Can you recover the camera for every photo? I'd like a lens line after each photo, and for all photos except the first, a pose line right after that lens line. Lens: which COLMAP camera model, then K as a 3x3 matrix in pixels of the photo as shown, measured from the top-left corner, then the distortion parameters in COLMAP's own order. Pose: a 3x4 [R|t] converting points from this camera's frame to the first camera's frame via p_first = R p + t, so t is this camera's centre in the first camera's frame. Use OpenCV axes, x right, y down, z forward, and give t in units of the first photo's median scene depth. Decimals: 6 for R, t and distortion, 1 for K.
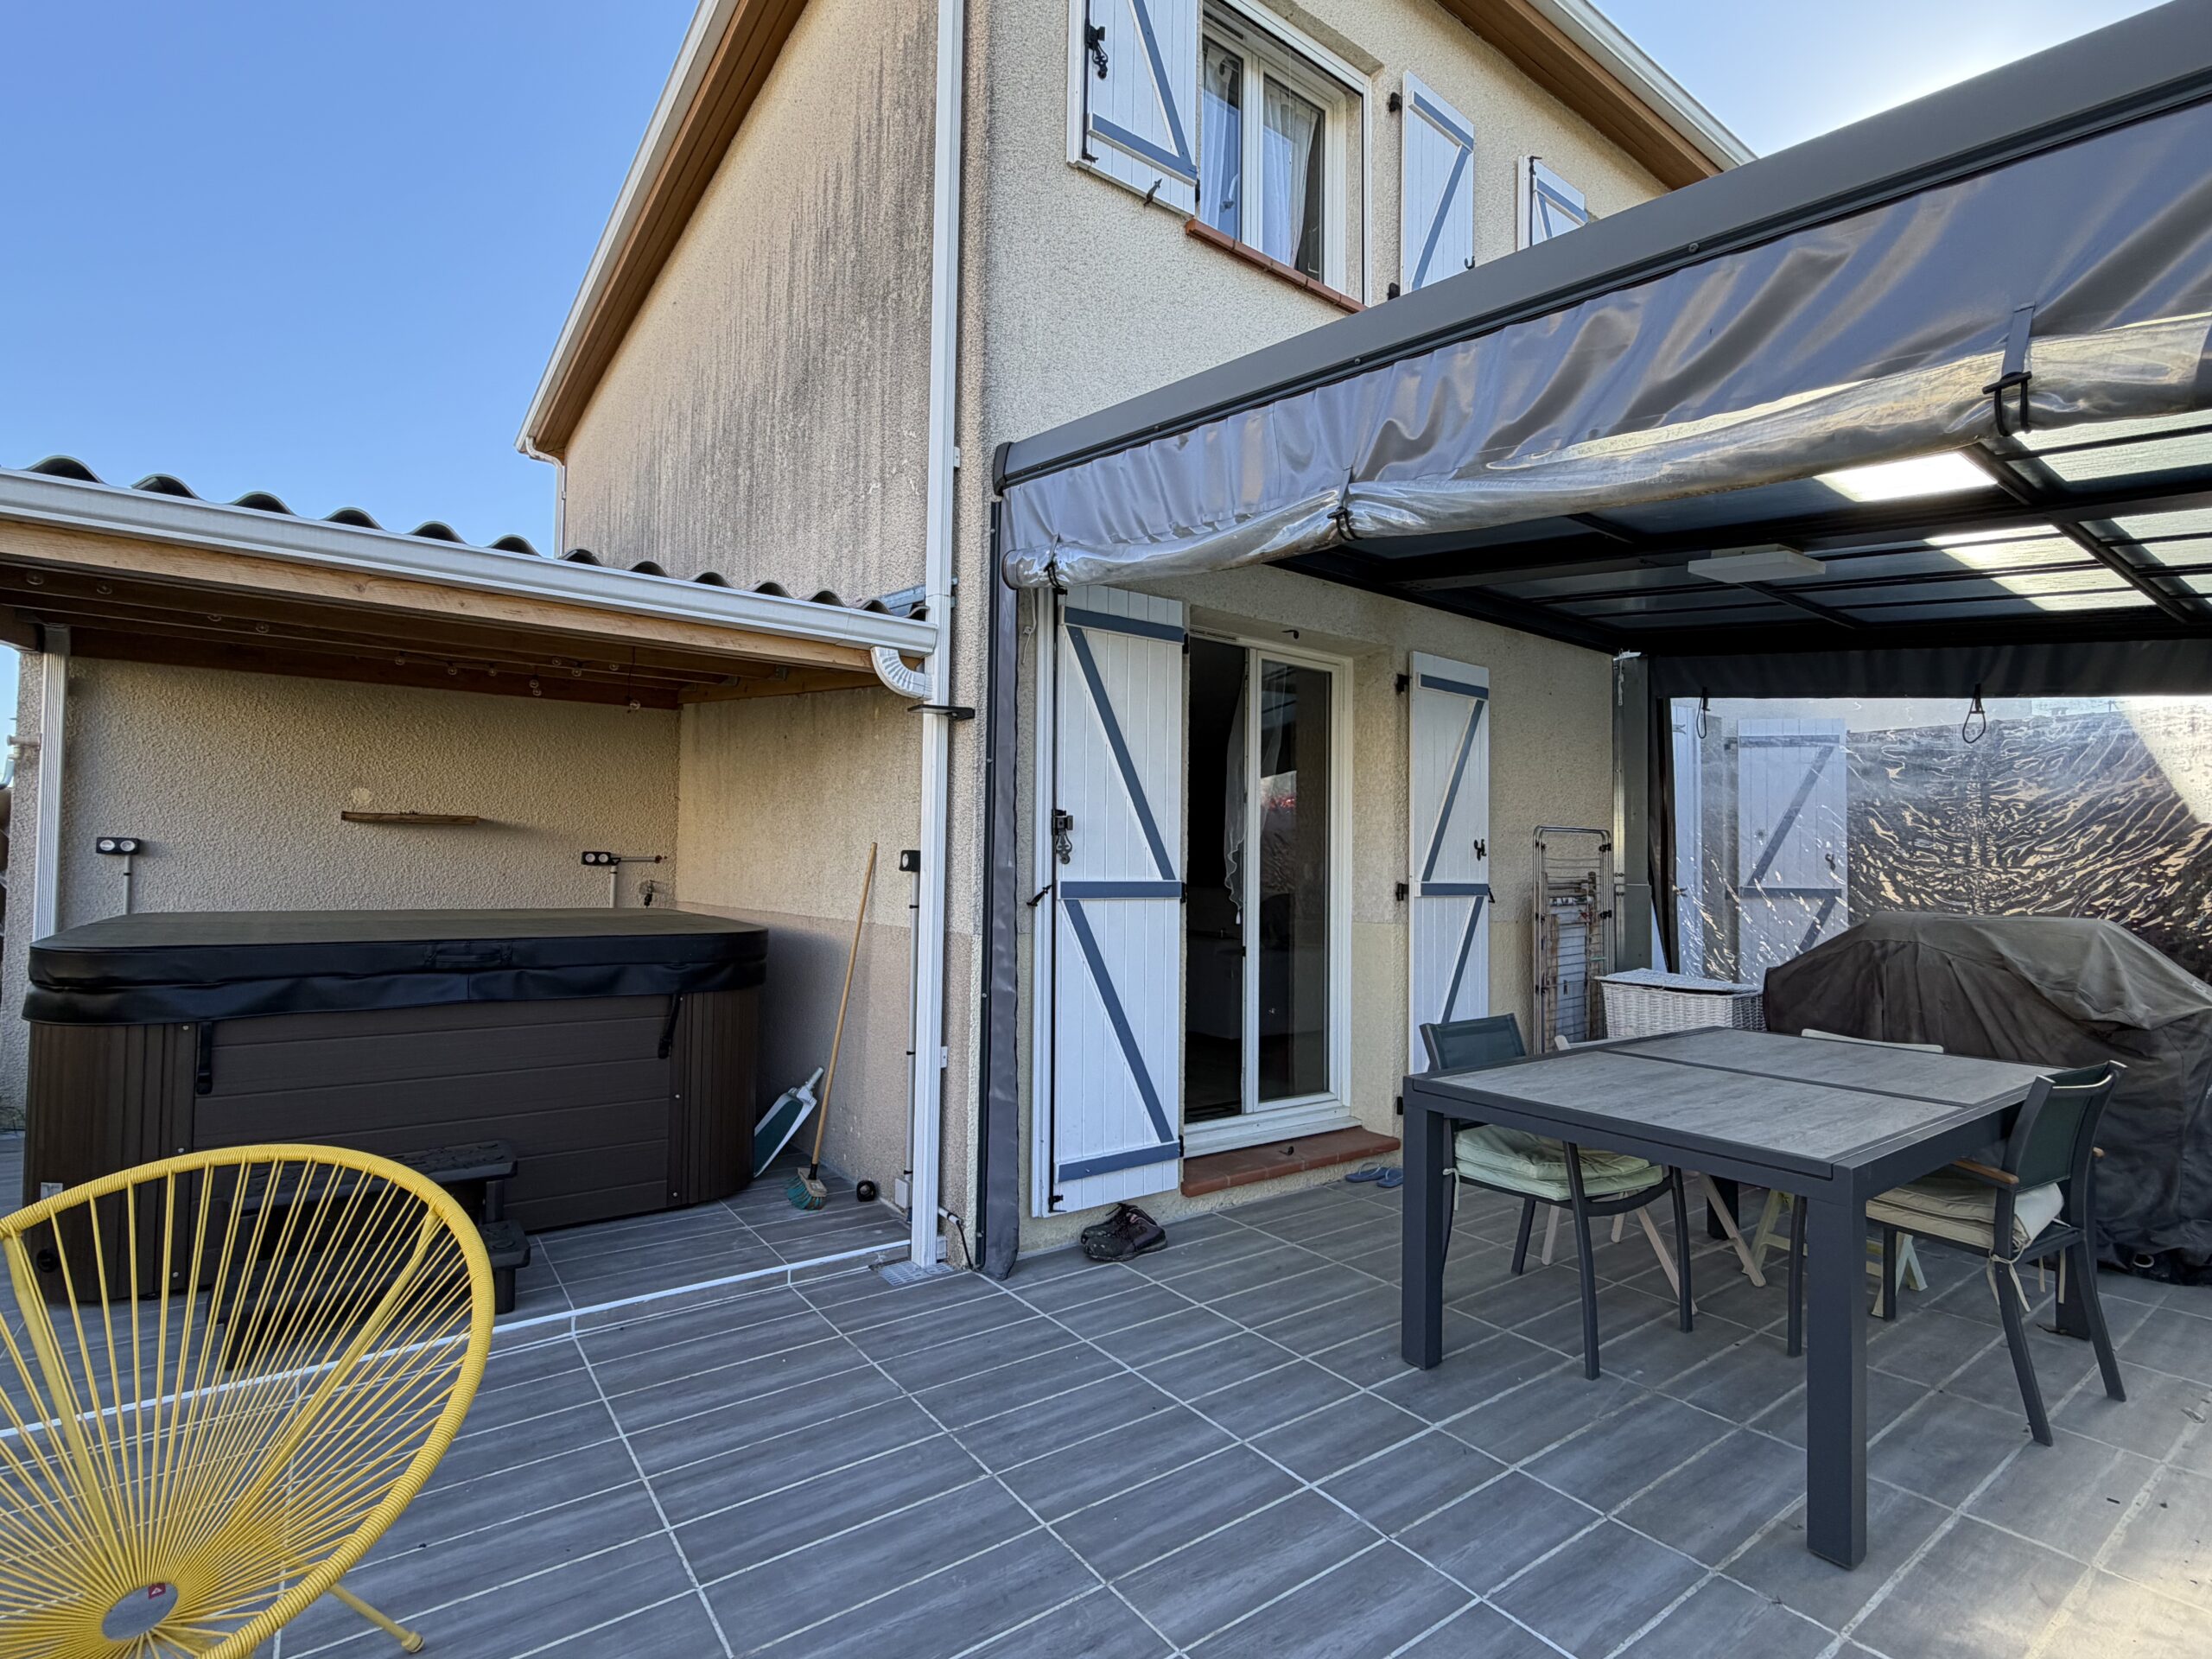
lens RADIAL K [[1051.2, 0, 1106.0], [0, 1051.2, 829.5], [0, 0, 1]] dist [0.002713, -0.000765]
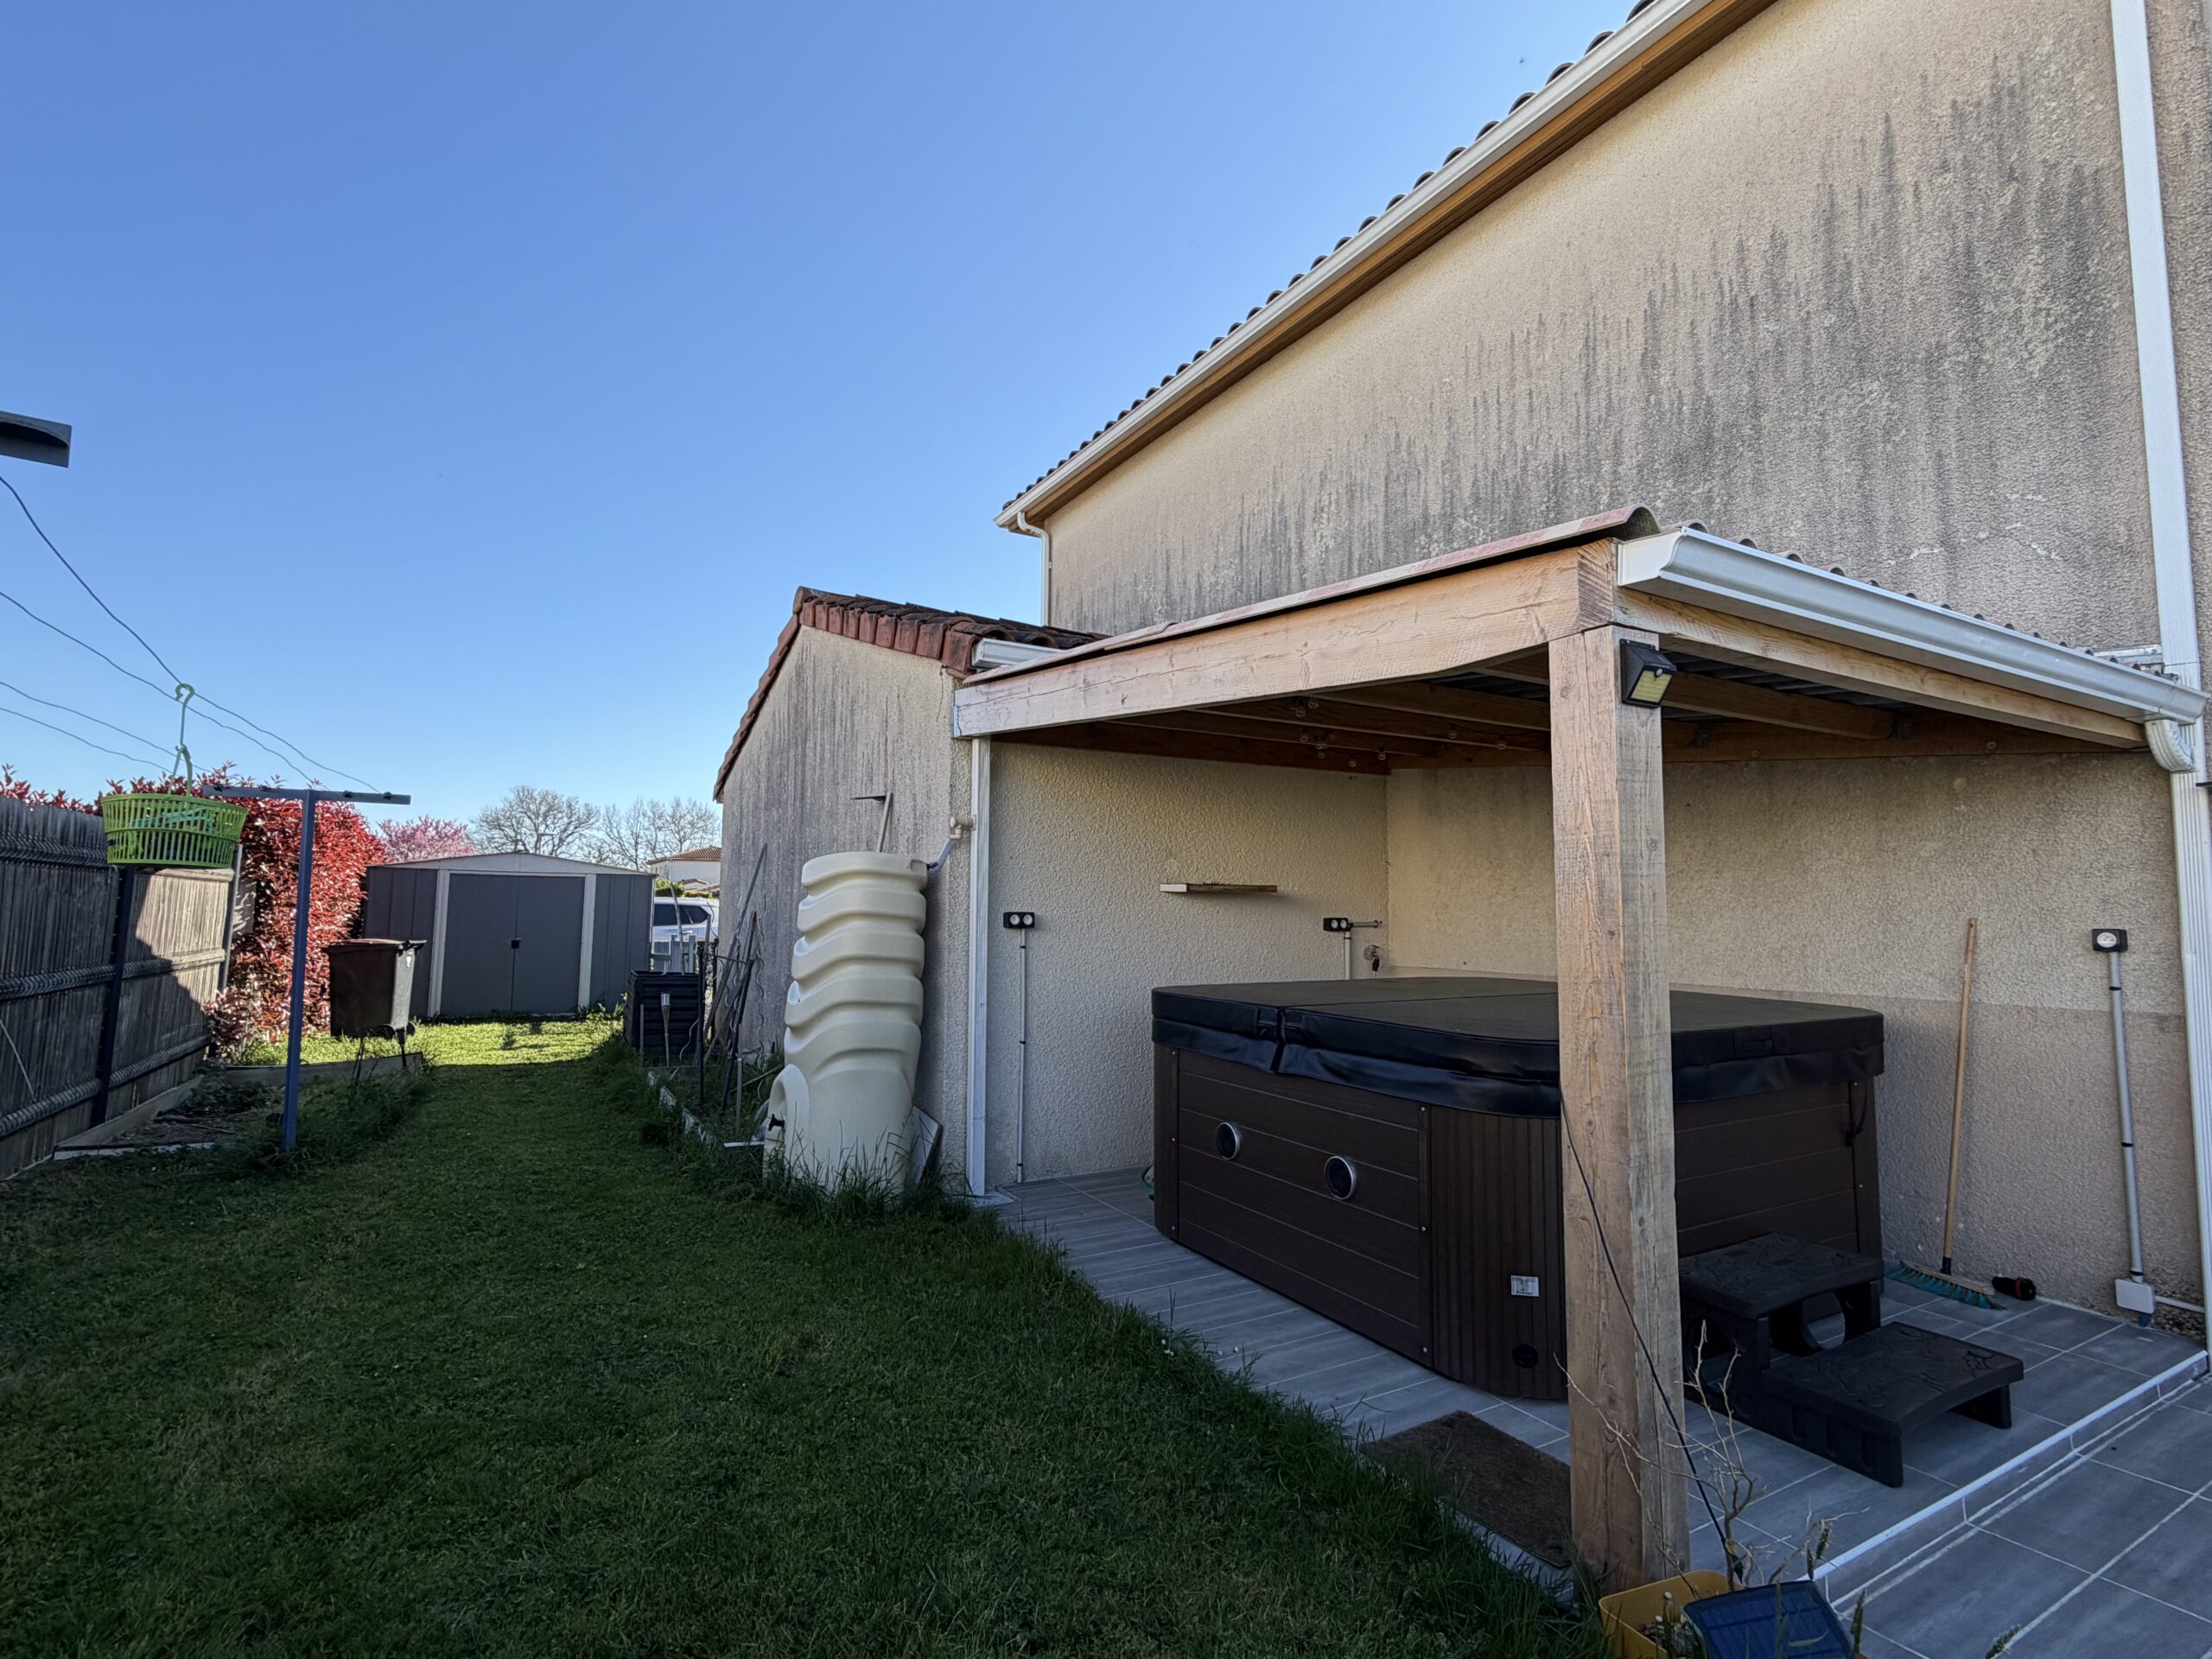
lens RADIAL K [[1051.2, 0, 1106.0], [0, 1051.2, 829.5], [0, 0, 1]] dist [0.002713, -0.000765]
pose [[0.994355, -0.015136, -0.105022, -0.976838], [0.010956, 0.999129, -0.040268, -0.041718], [0.105540, 0.038890, 0.993654, -0.046051]]
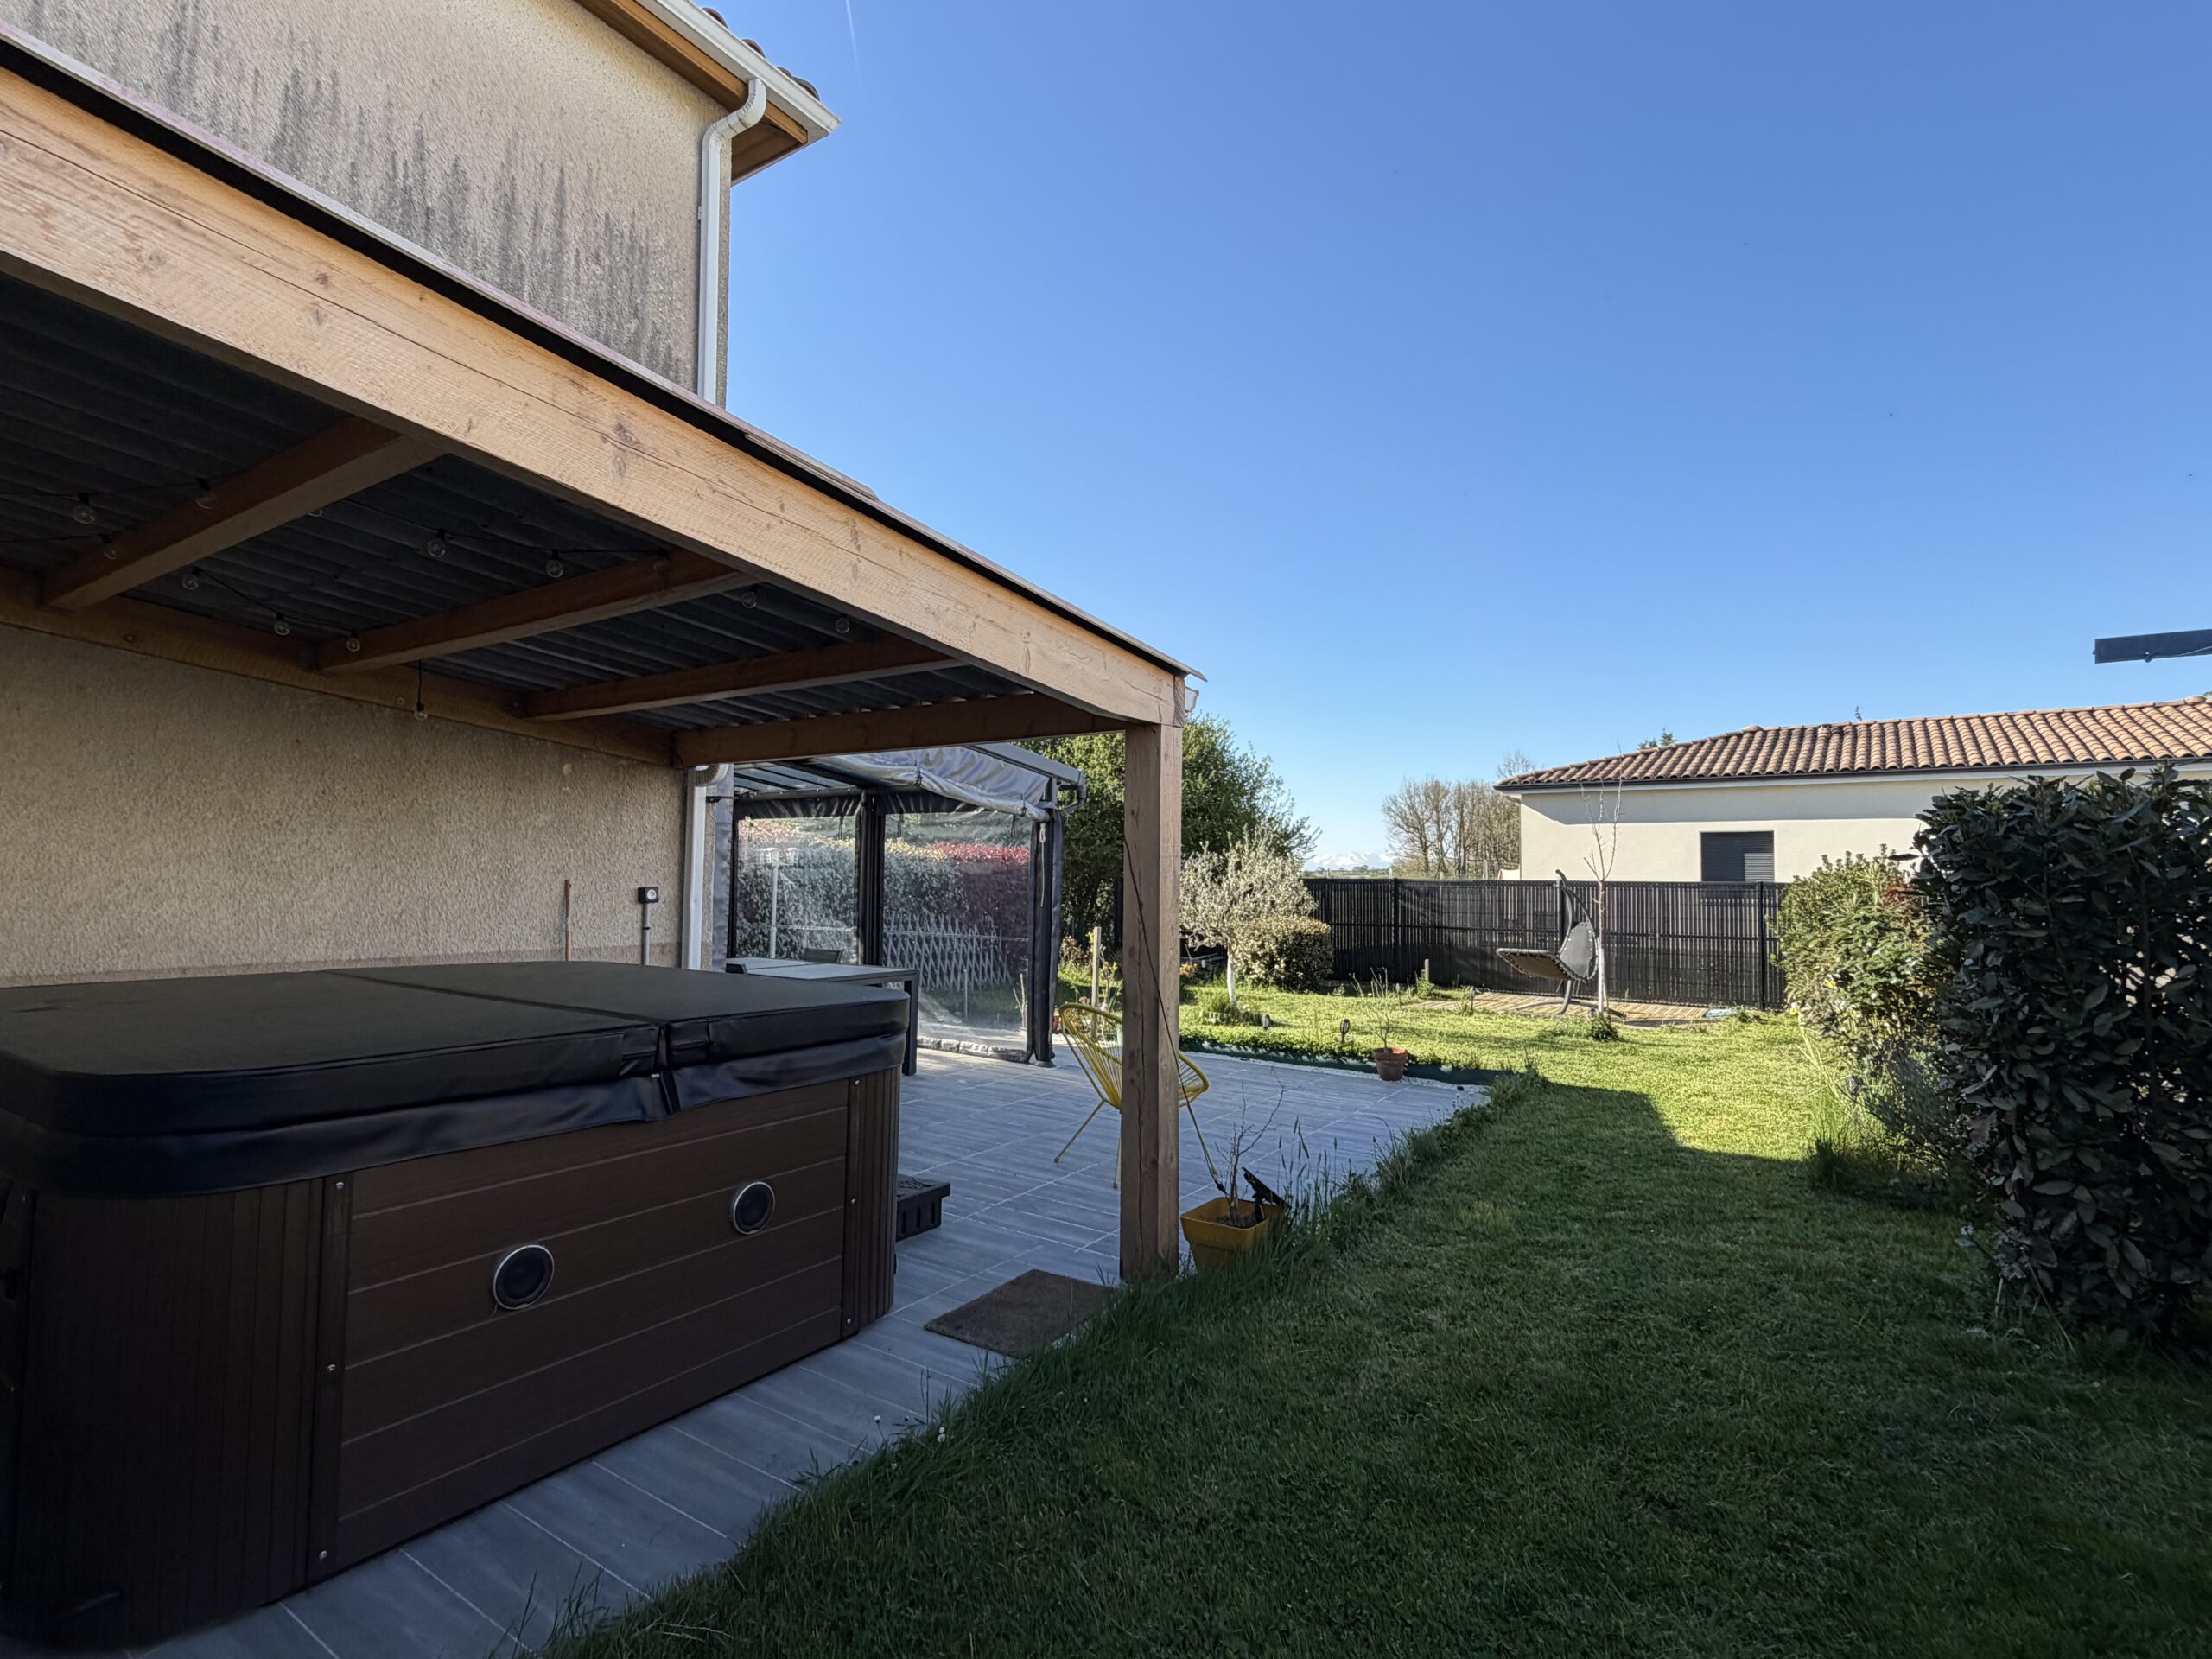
lens RADIAL K [[1064.6, 0, 1106.0], [0, 1064.6, 829.5], [0, 0, 1]] dist [-0.000494, -0.000504]
pose [[-0.352250, 0.023438, 0.935612, -1.670911], [-0.055302, 0.997418, -0.045807, -0.024319], [-0.934271, -0.067876, -0.350044, 0.925304]]
